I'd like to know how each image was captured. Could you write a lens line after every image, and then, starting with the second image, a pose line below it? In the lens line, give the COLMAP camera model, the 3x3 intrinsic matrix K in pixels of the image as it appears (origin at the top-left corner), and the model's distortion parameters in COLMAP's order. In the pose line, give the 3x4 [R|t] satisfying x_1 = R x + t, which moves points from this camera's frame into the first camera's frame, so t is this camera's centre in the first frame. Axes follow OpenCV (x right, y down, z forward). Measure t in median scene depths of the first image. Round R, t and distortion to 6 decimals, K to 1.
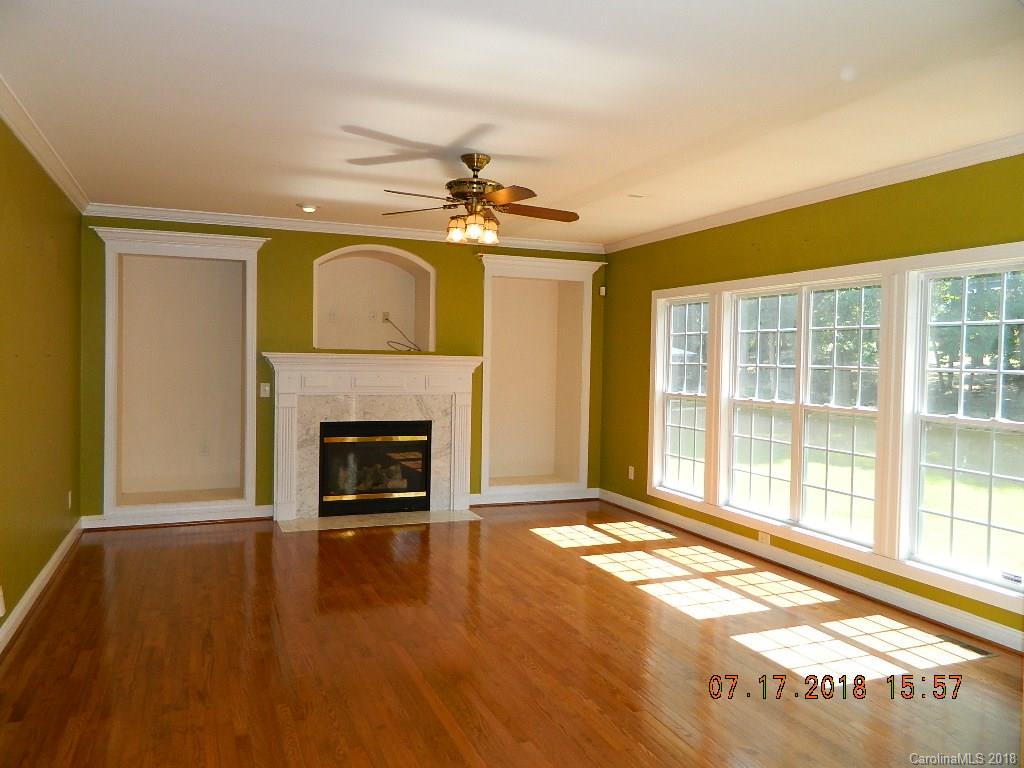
lens RADIAL K [[769.7, 0, 512.0], [0, 769.7, 384.0], [0, 0, 1]] dist [0.024833, 0.001692]
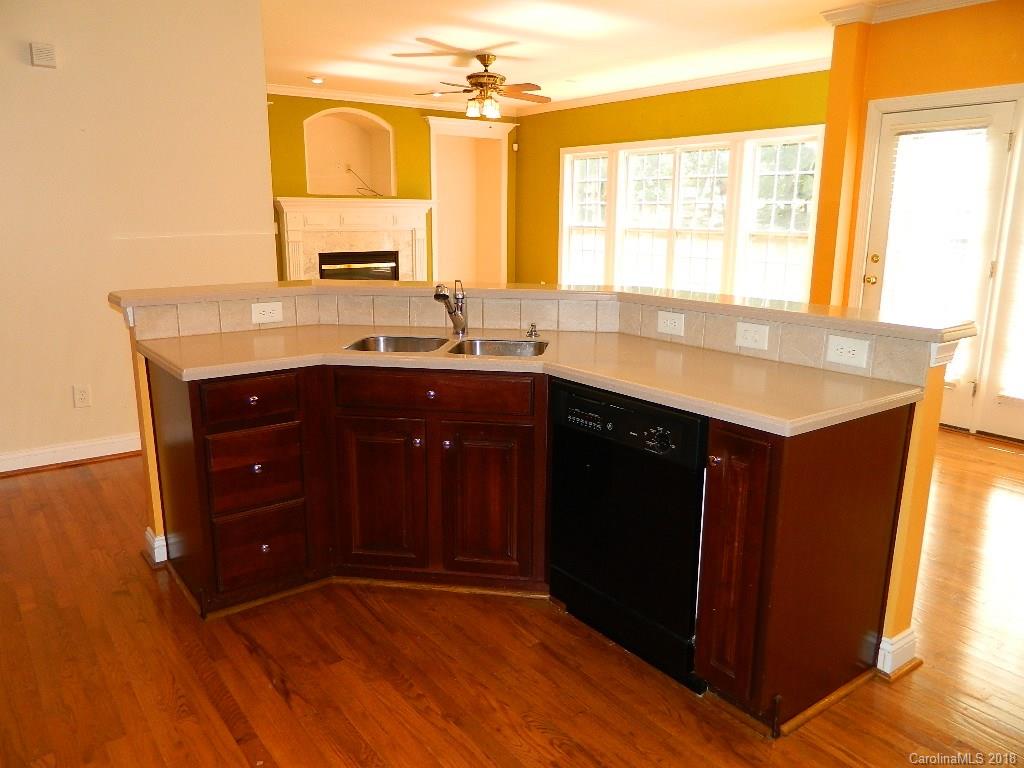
lens RADIAL K [[769.7, 0, 512.0], [0, 769.7, 384.0], [0, 0, 1]] dist [0.024833, 0.001692]
pose [[0.966997, -0.068915, 0.245291, -0.275593], [0.020760, 0.980836, 0.193728, 0.021808], [-0.253941, -0.182242, 0.949896, -0.355514]]
